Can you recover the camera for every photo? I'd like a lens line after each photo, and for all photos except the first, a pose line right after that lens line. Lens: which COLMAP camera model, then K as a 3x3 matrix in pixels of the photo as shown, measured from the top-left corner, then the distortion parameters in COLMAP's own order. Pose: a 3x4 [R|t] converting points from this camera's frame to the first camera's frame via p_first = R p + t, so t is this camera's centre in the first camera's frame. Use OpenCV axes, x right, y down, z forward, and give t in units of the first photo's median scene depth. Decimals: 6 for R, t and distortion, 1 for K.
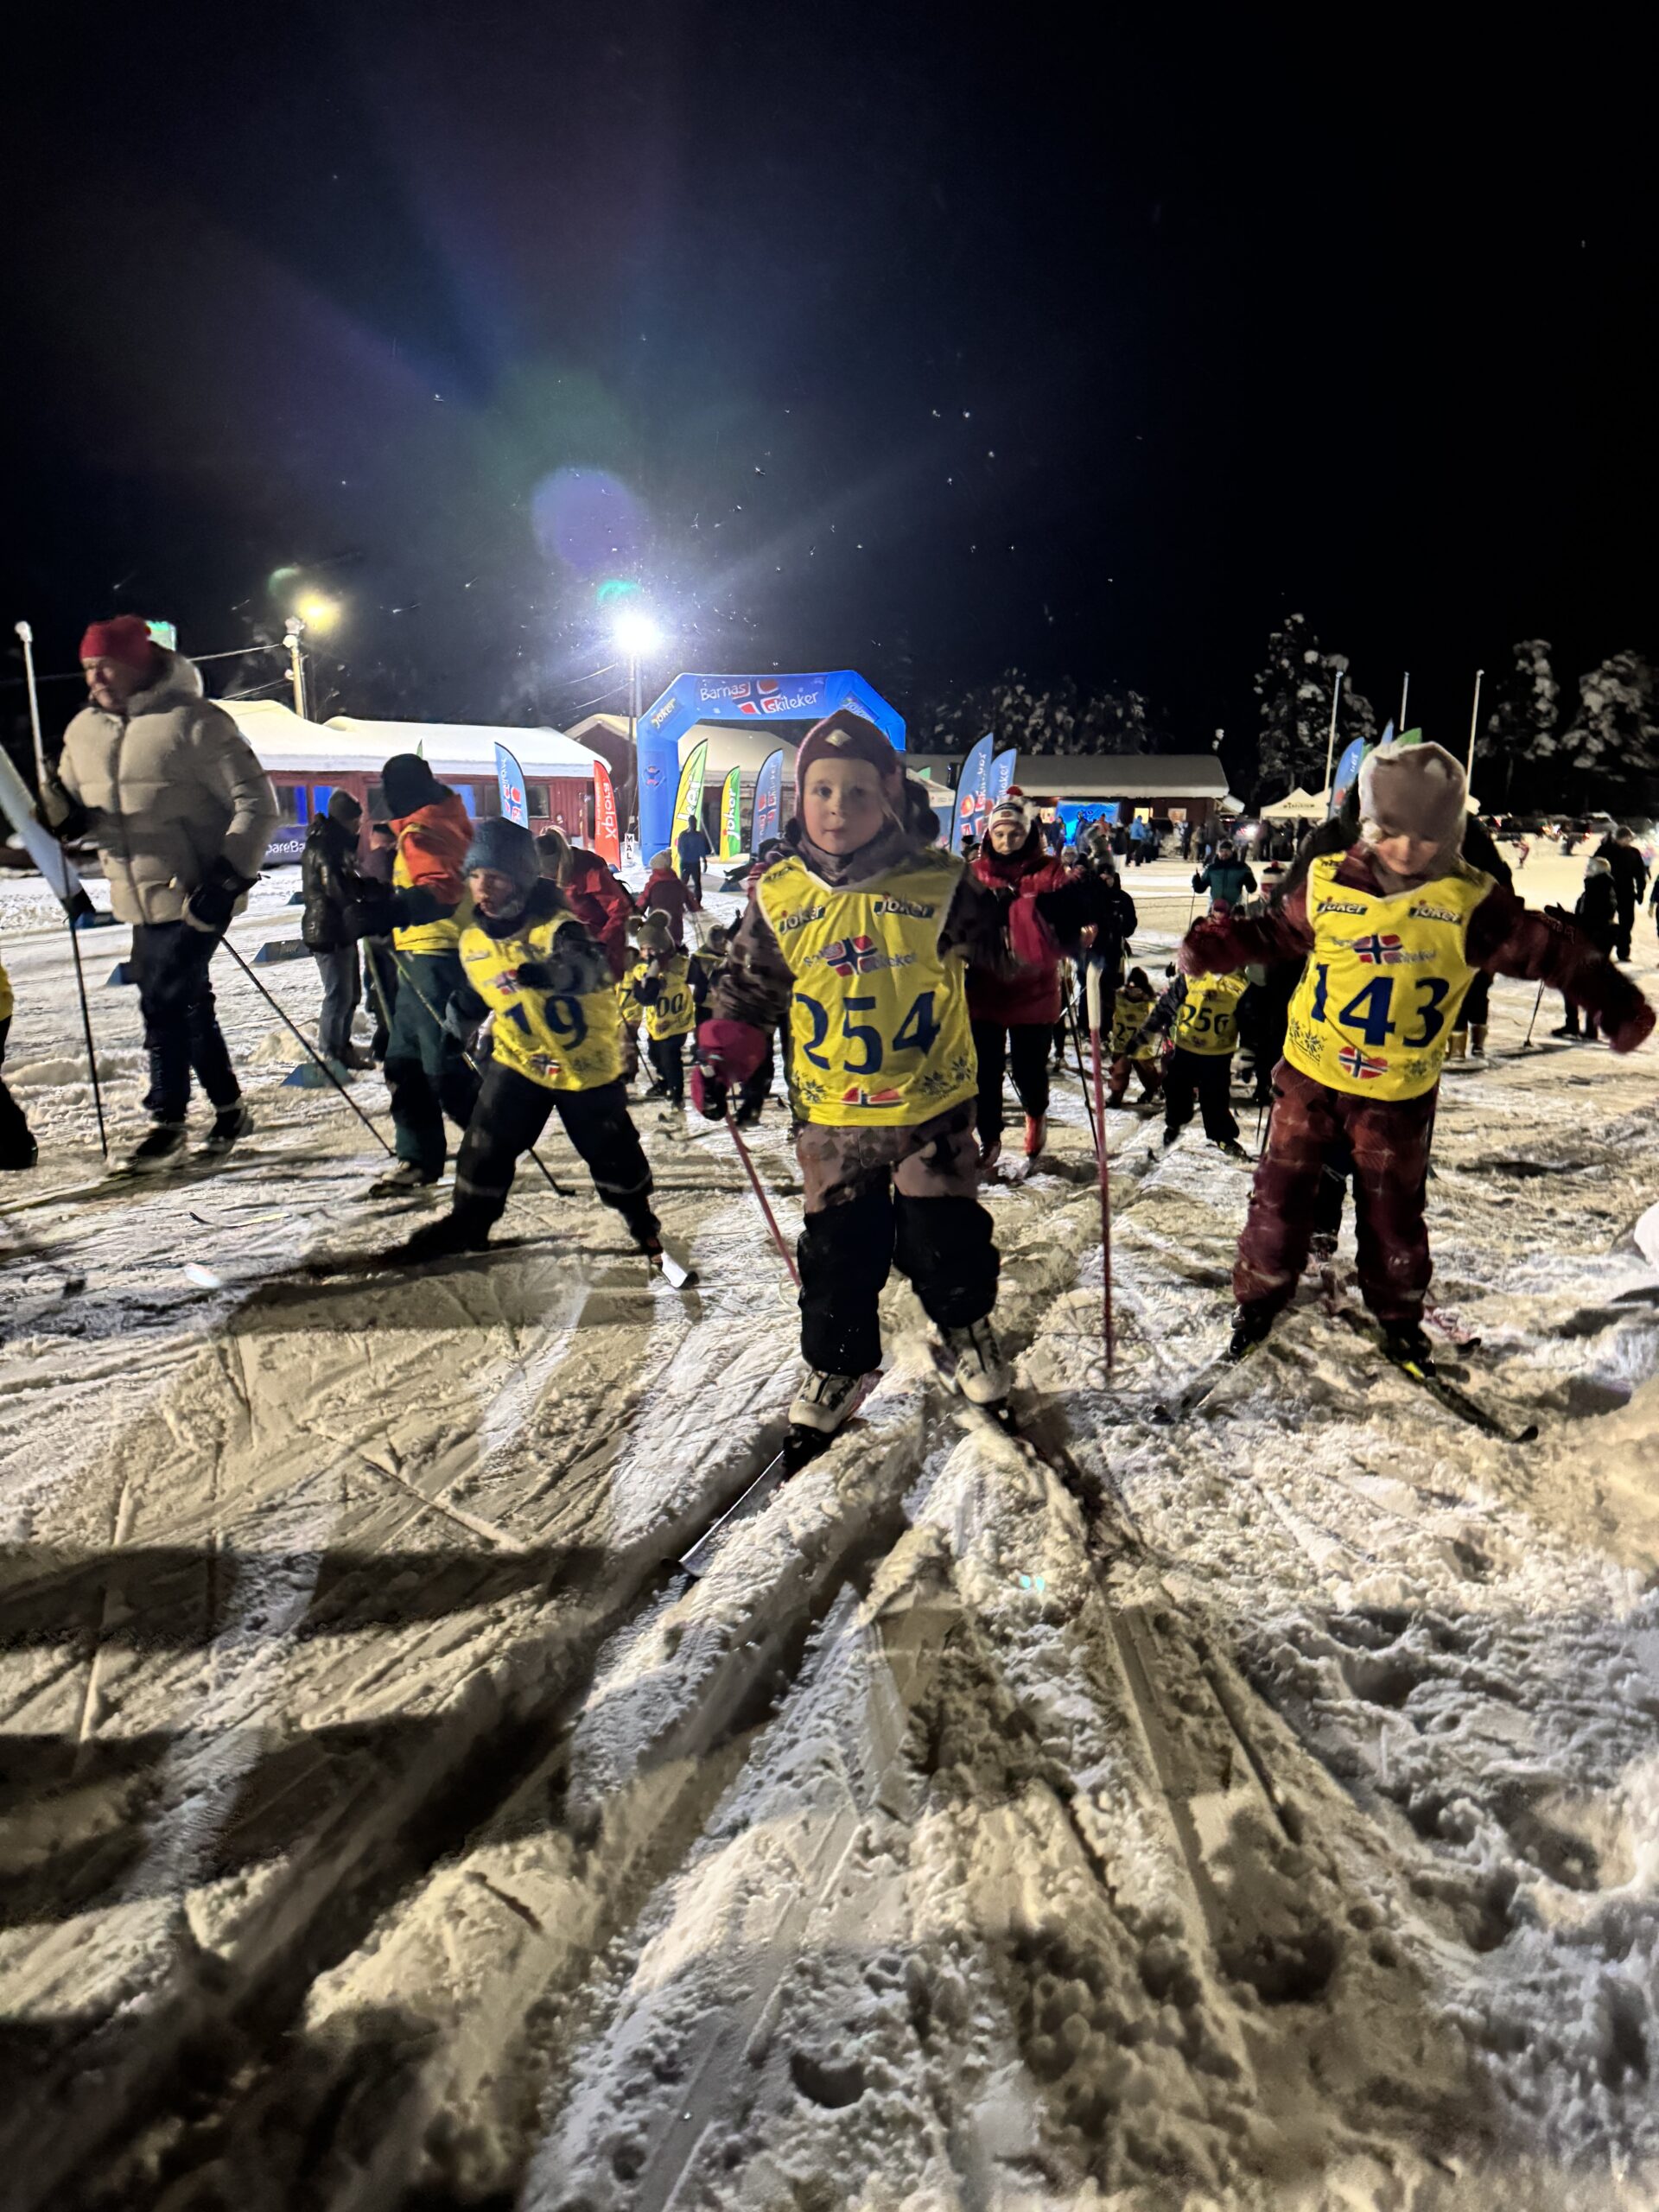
lens RADIAL K [[1517.5, 0, 839.5], [0, 1517.5, 1118.8], [0, 0, 1]] dist [0.168508, -0.327157]
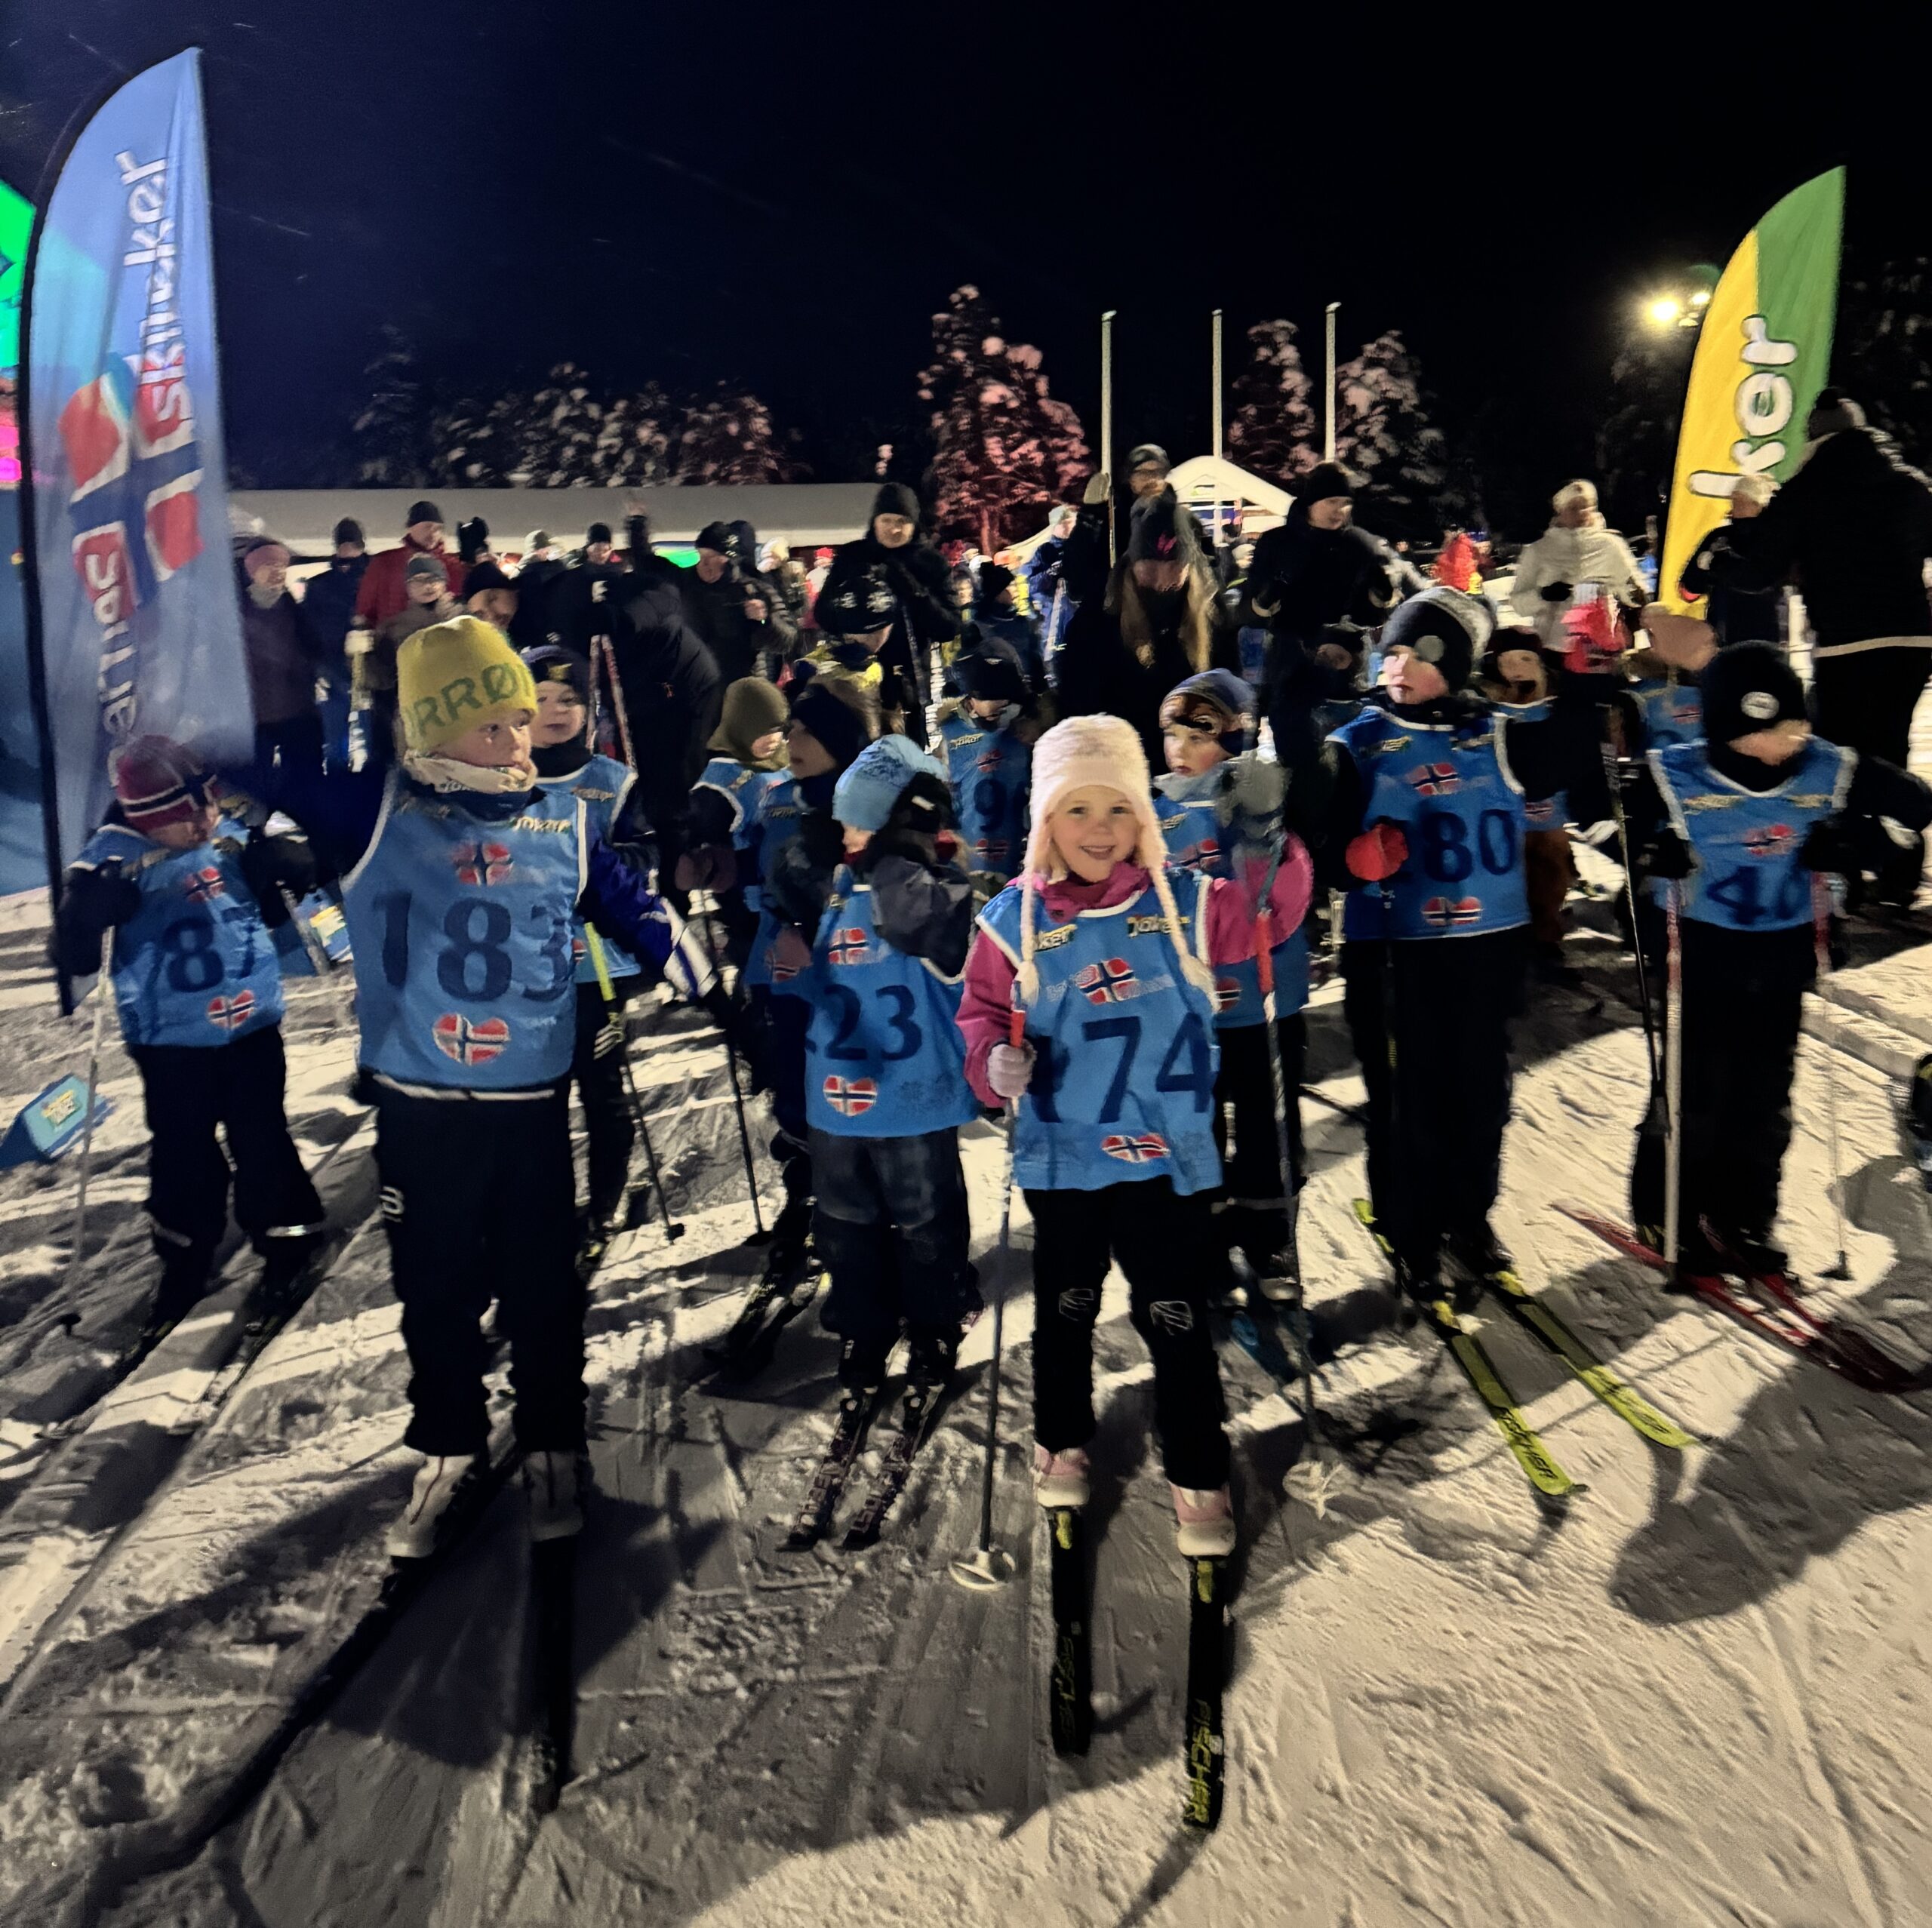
lens RADIAL K [[1799.3, 0, 976.1], [0, 1799.3, 779.8], [0, 0, 1]] dist [0.165977, 0.005778]
pose [[0.951984, -0.079495, 0.295647, 0.036783], [0.105419, 0.991761, -0.072778, -0.042943], [-0.287426, 0.100450, 0.952521, 0.234035]]
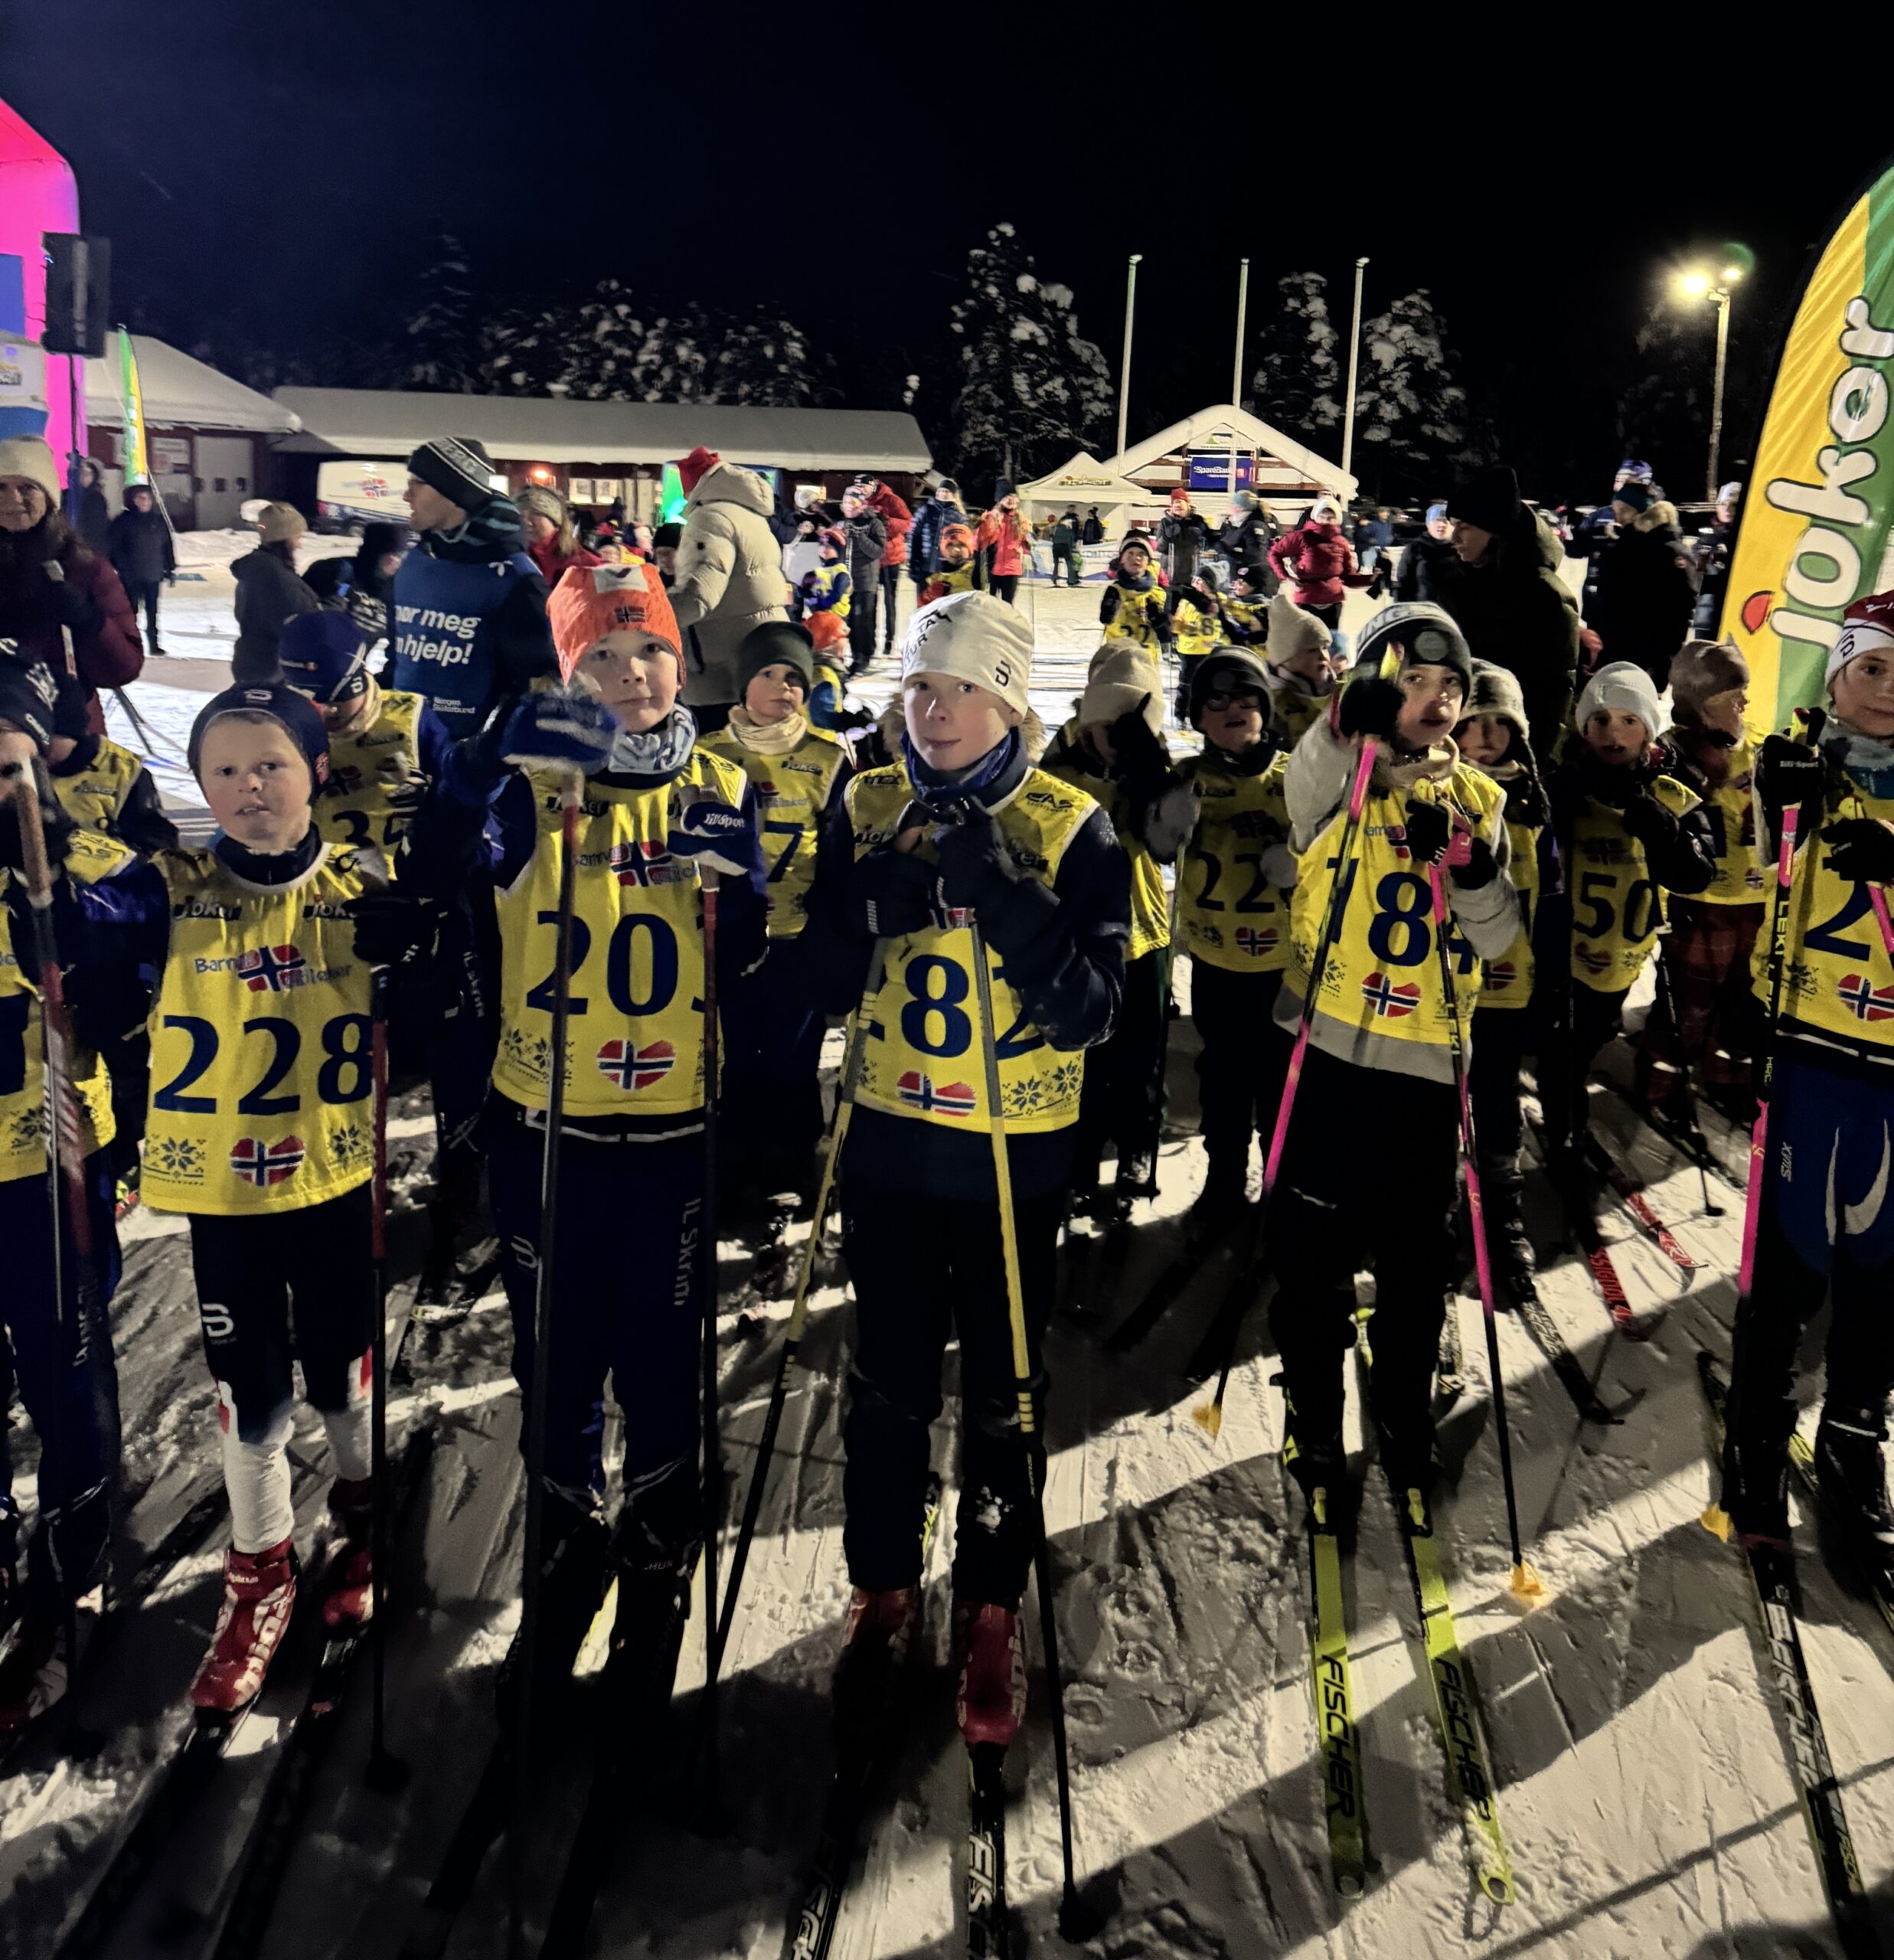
lens RADIAL K [[1722.7, 0, 934.4], [0, 1722.7, 714.3], [0, 0, 1]] dist [0.148044, -0.016197]
pose [[0.964298, -0.024019, 0.263728, 0.044879], [0.042659, 0.996961, -0.065183, -0.047493], [-0.261360, 0.074106, 0.962392, 0.246887]]
